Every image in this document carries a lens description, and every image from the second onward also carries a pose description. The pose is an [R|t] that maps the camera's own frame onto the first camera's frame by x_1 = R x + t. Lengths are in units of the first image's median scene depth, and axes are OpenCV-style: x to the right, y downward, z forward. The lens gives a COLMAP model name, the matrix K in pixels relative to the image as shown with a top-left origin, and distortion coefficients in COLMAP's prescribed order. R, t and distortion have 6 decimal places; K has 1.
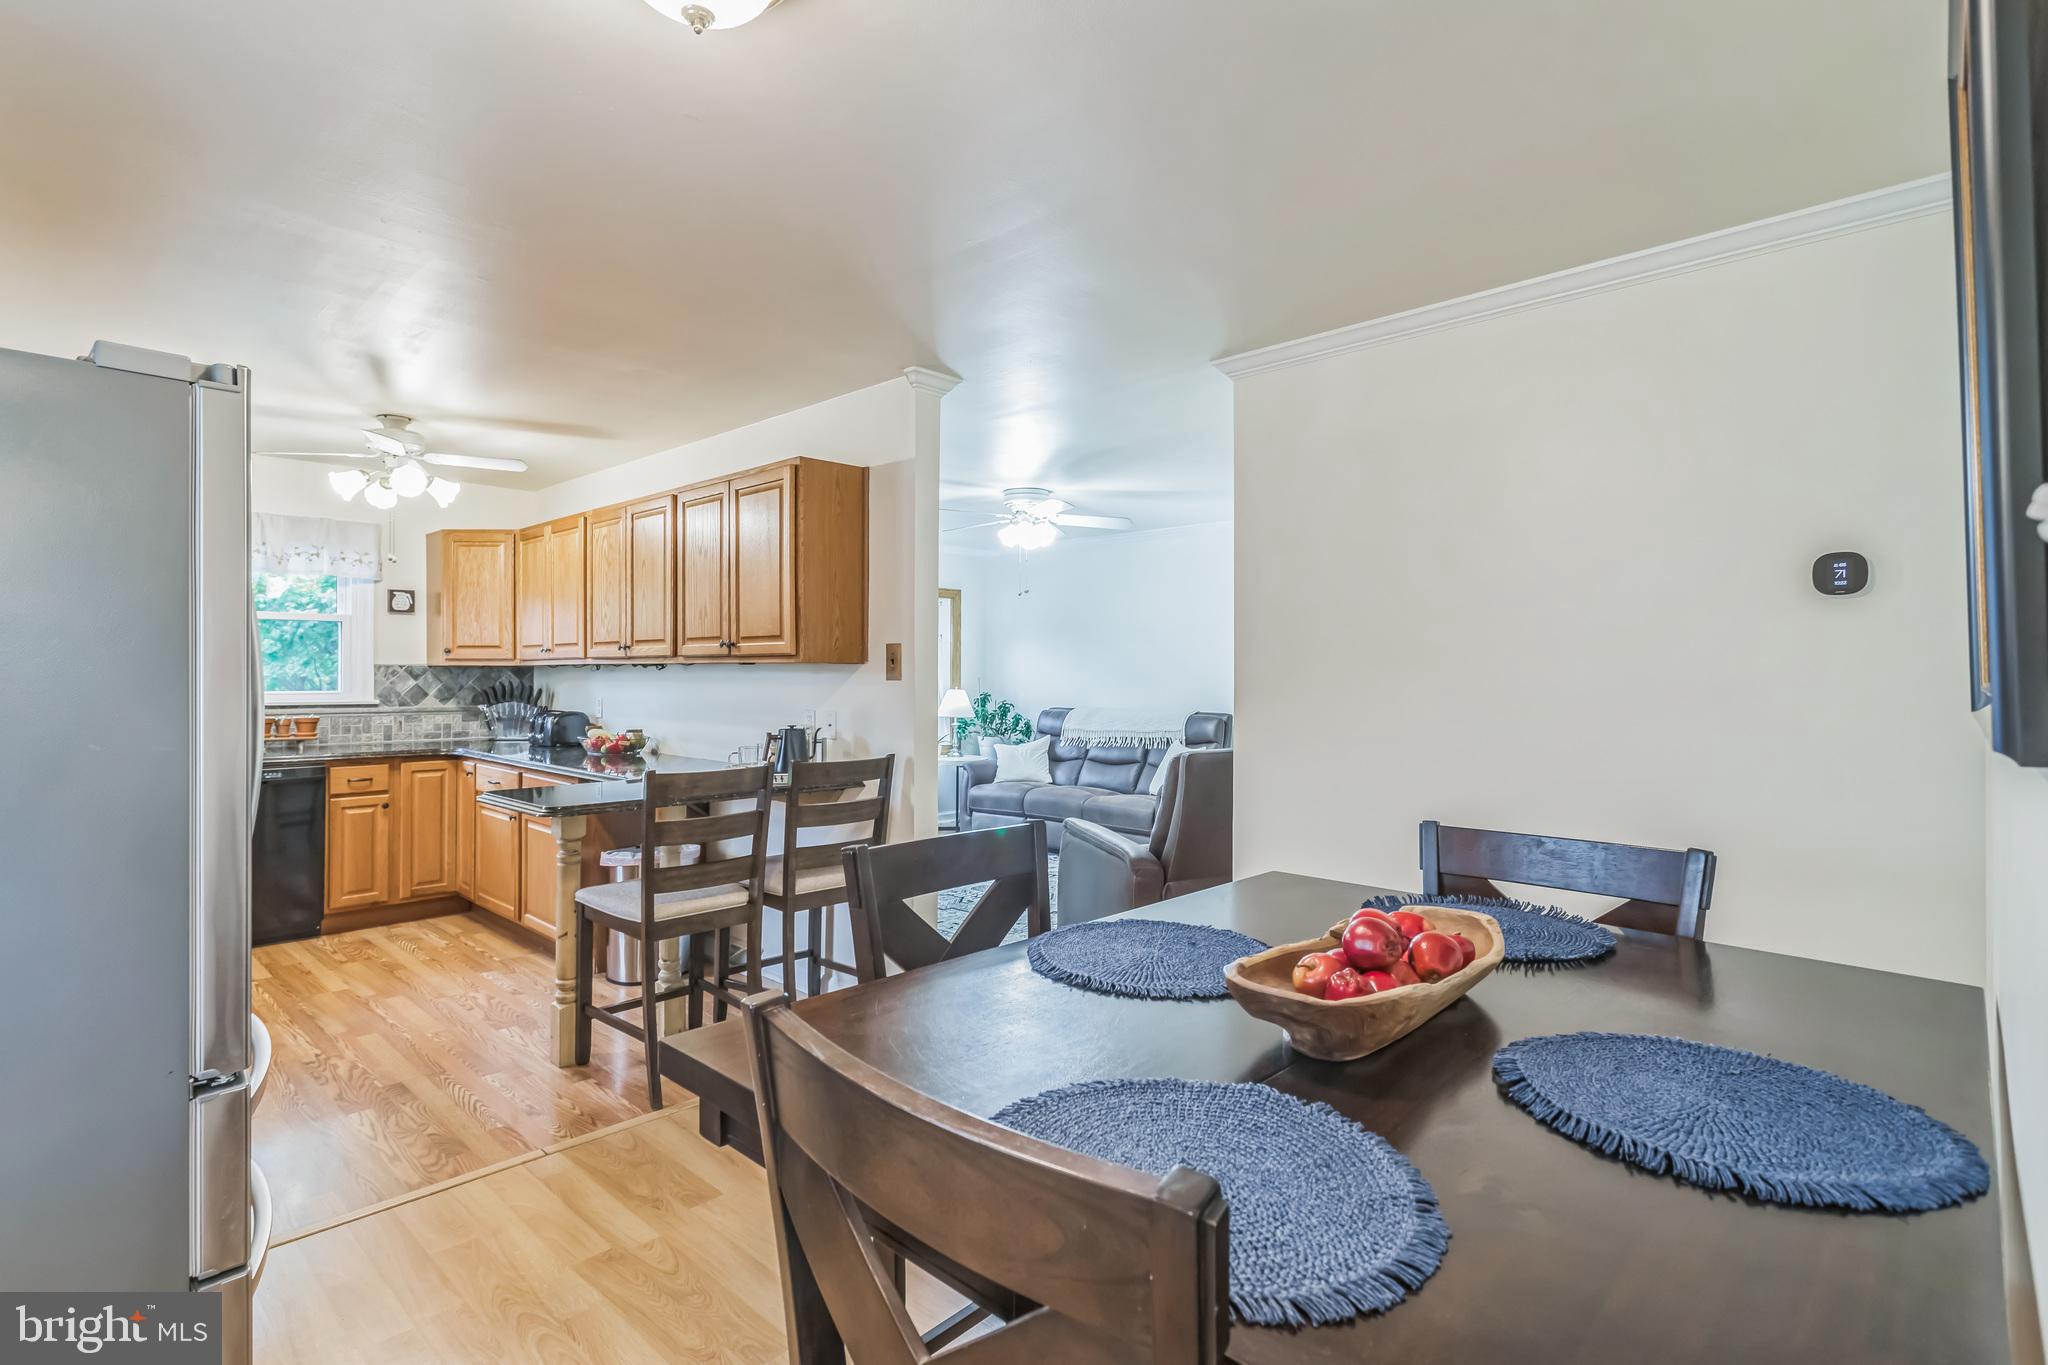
lens RADIAL K [[987.7, 0, 1018.0], [0, 987.7, 674.6], [0, 0, 1]] dist [-0.005851, 0.001033]
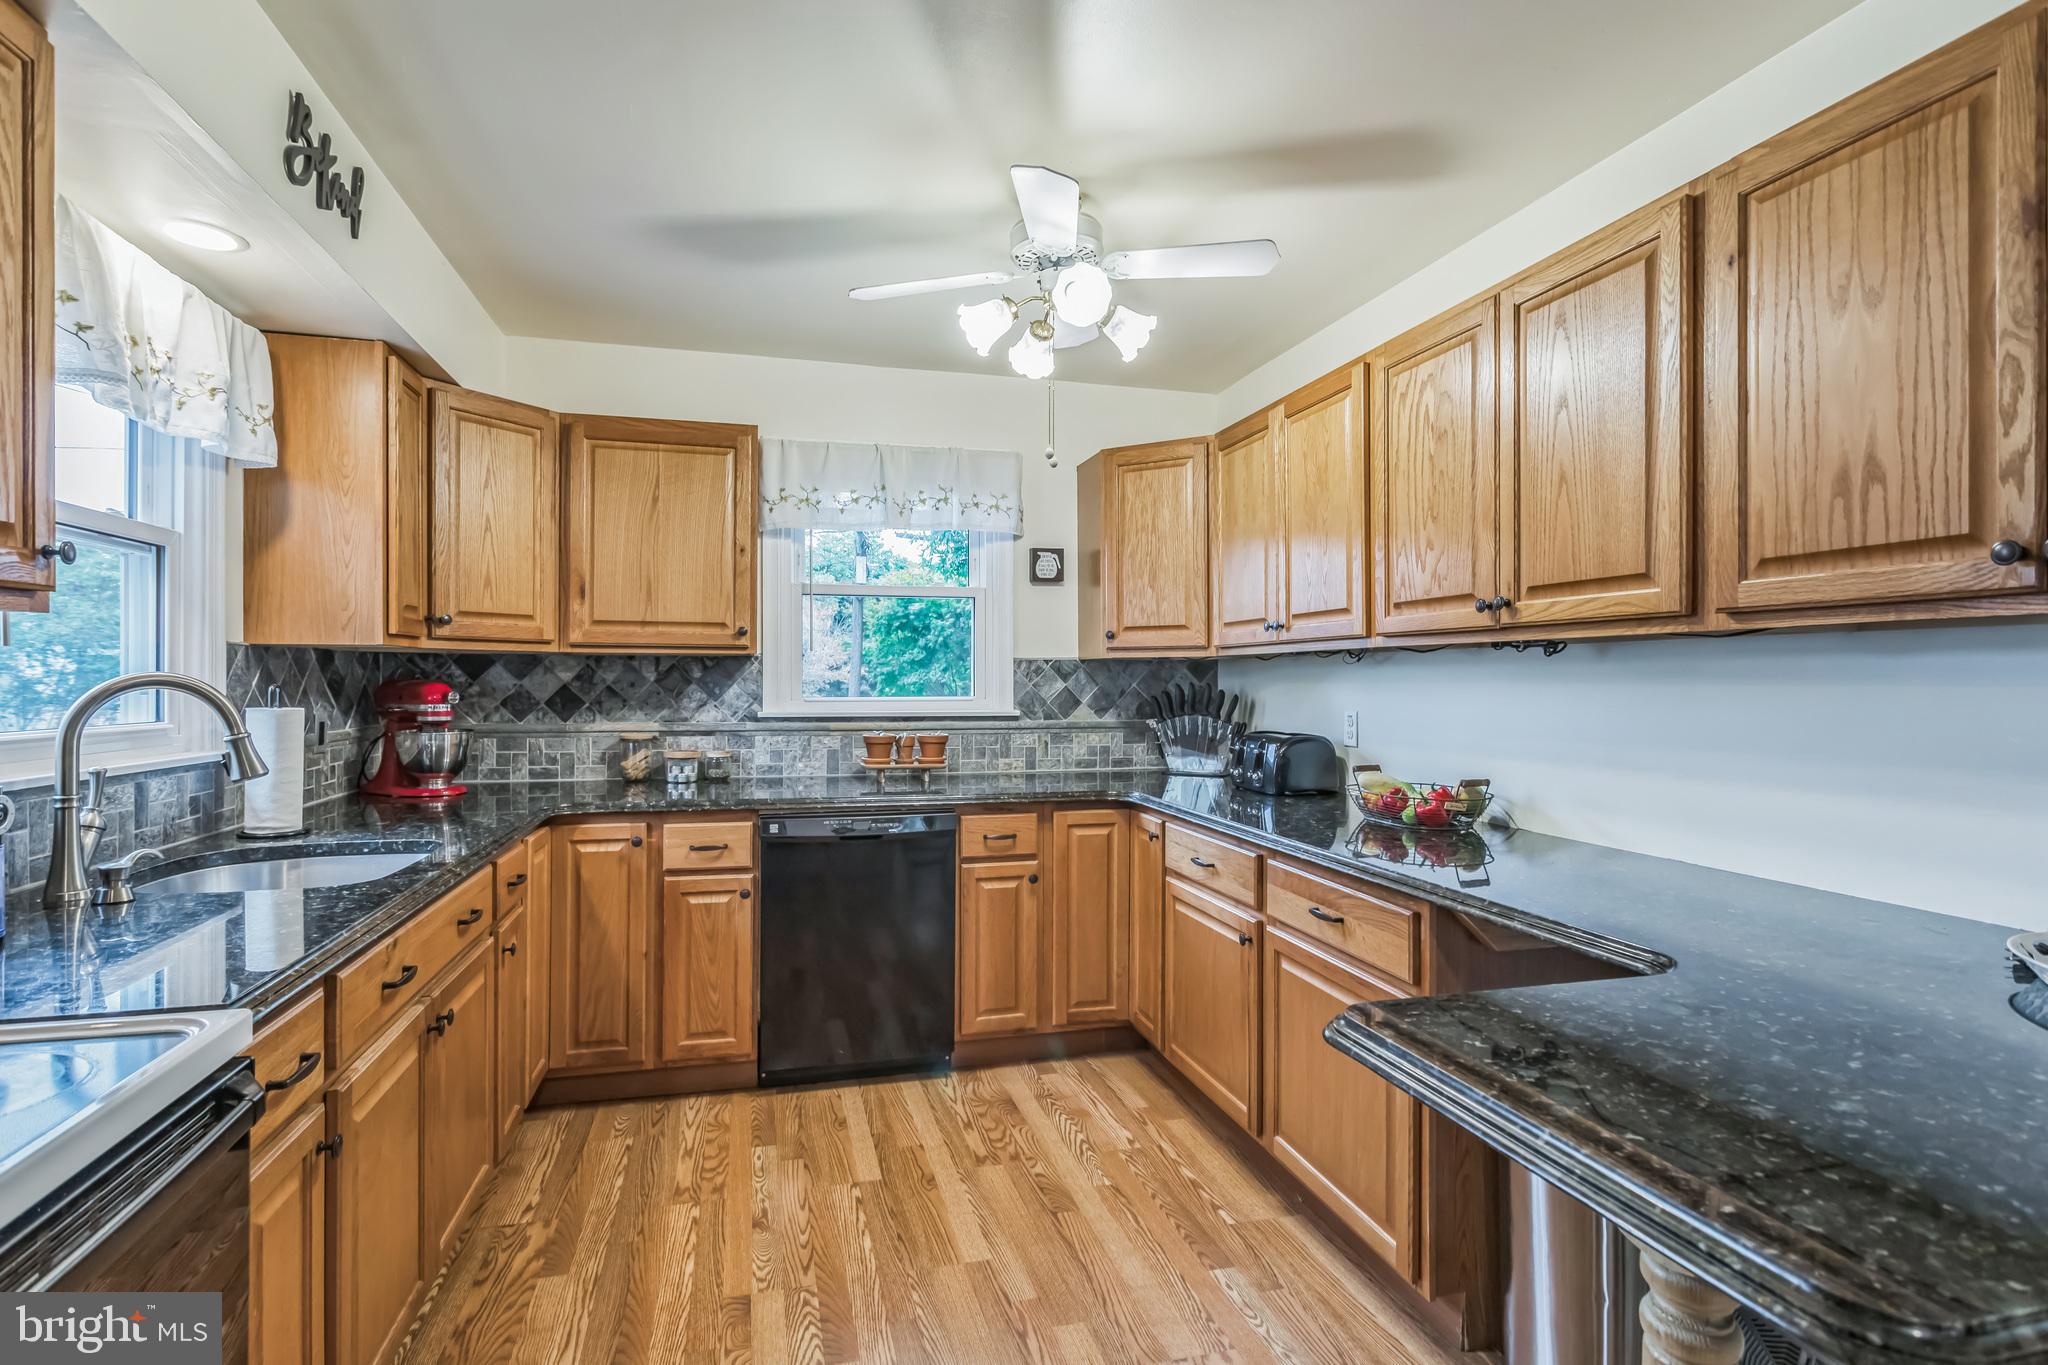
lens RADIAL K [[987.7, 0, 1011.4], [0, 987.7, 679.0], [0, 0, 1]] dist [-0.005851, 0.001033]
pose [[0.849052, -0.002428, -0.528304, -0.291057], [0.001649, 0.999997, -0.001945, 0.005468], [0.528307, 0.000780, 0.849053, 0.414641]]
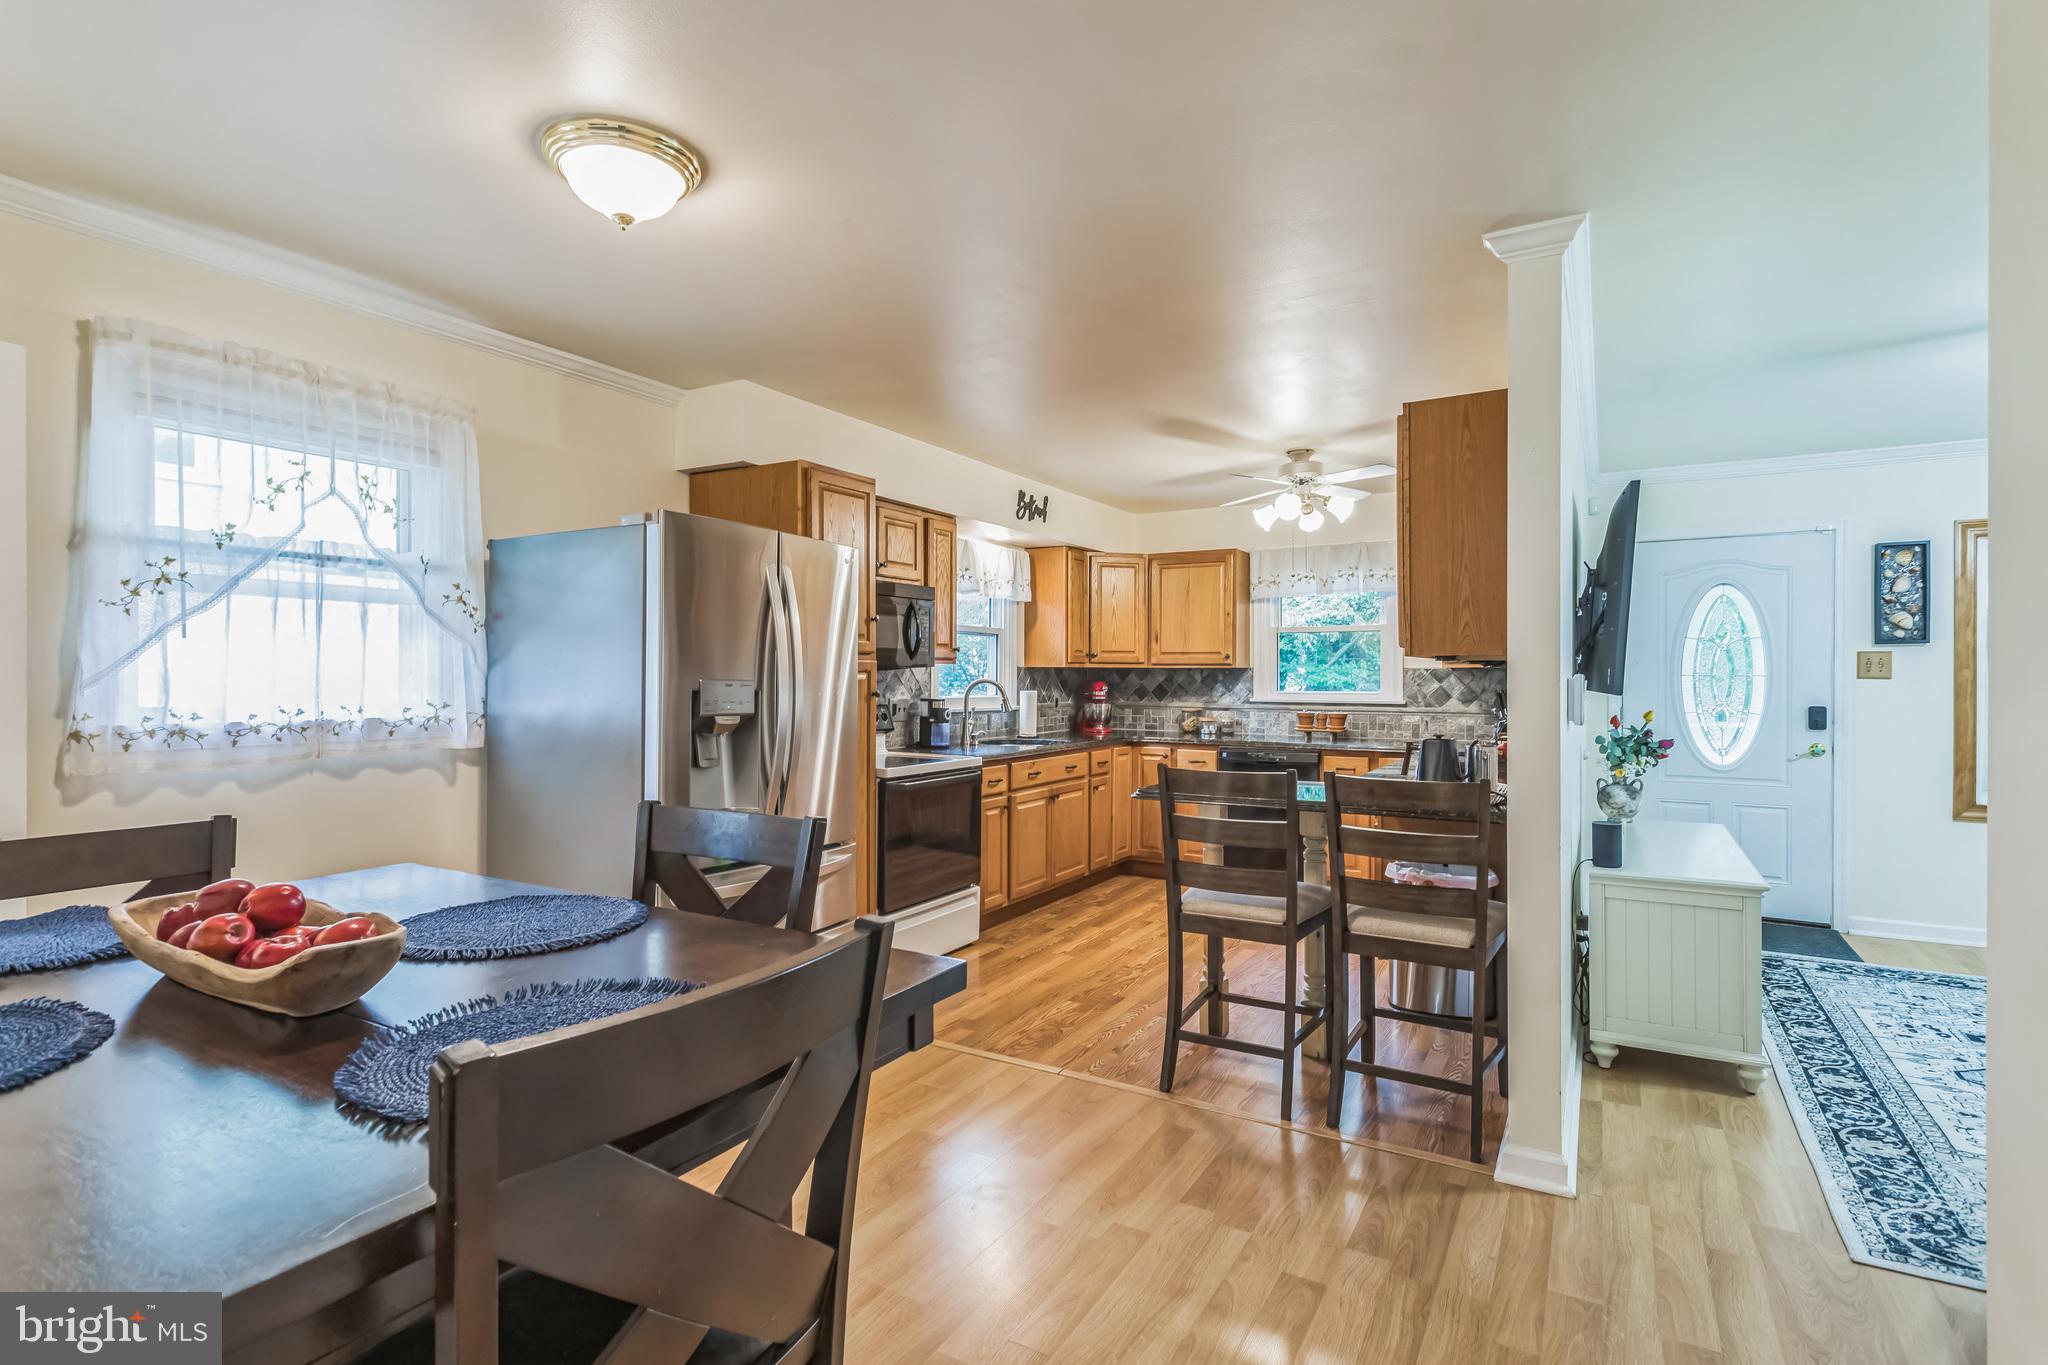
lens RADIAL K [[987.7, 0, 993.5], [0, 987.7, 677.5], [0, 0, 1]] dist [-0.005851, 0.001033]
pose [[0.198609, -0.003282, -0.980073, 0.333380], [-0.001525, 0.999992, -0.003658, 0.005000], [0.980078, 0.002221, 0.198602, 0.337238]]
